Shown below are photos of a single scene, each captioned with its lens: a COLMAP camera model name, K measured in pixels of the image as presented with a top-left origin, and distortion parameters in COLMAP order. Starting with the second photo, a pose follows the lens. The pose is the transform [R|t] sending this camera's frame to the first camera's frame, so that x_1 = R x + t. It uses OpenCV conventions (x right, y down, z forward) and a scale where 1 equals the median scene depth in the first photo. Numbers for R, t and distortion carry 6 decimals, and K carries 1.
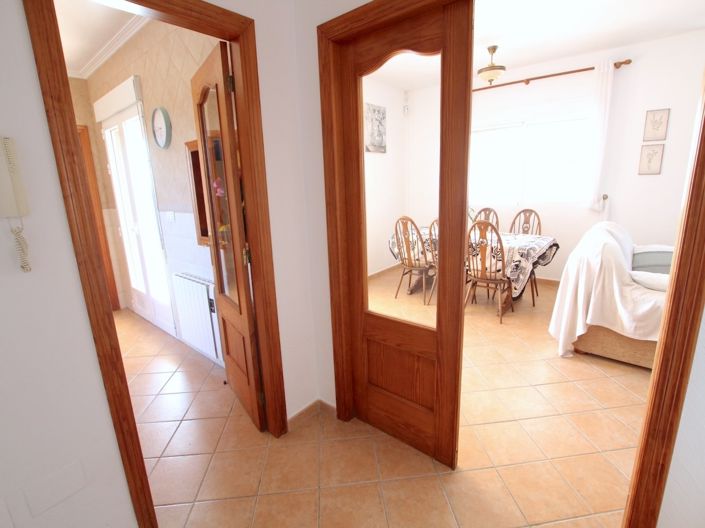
lens RADIAL K [[326.4, 0, 352.6], [0, 326.4, 252.9], [0, 0, 1]] dist [-0.028085, 0.000258]
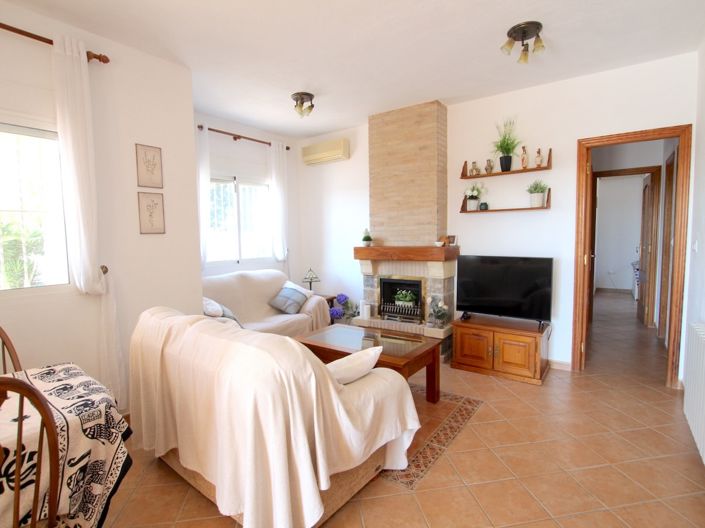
lens RADIAL K [[365.8, 0, 351.4], [0, 365.8, 264.0], [0, 0, 1]] dist [-0.019696, -0.000933]
pose [[-0.076780, -0.032927, 0.996504, 0.134996], [0.238045, 0.969946, 0.050390, -0.167991], [-0.968215, 0.241081, -0.066634, 0.916080]]
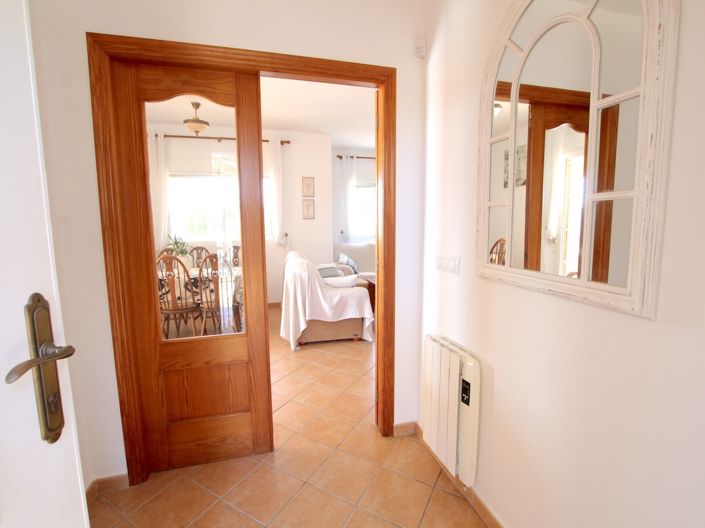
lens RADIAL K [[326.4, 0, 352.2], [0, 326.4, 264.1], [0, 0, 1]] dist [-0.028085, 0.000258]
pose [[0.571944, -0.068992, 0.817386, -0.298169], [0.165094, 0.985748, -0.032317, 0.060569], [-0.803507, 0.153429, 0.575183, -0.008414]]
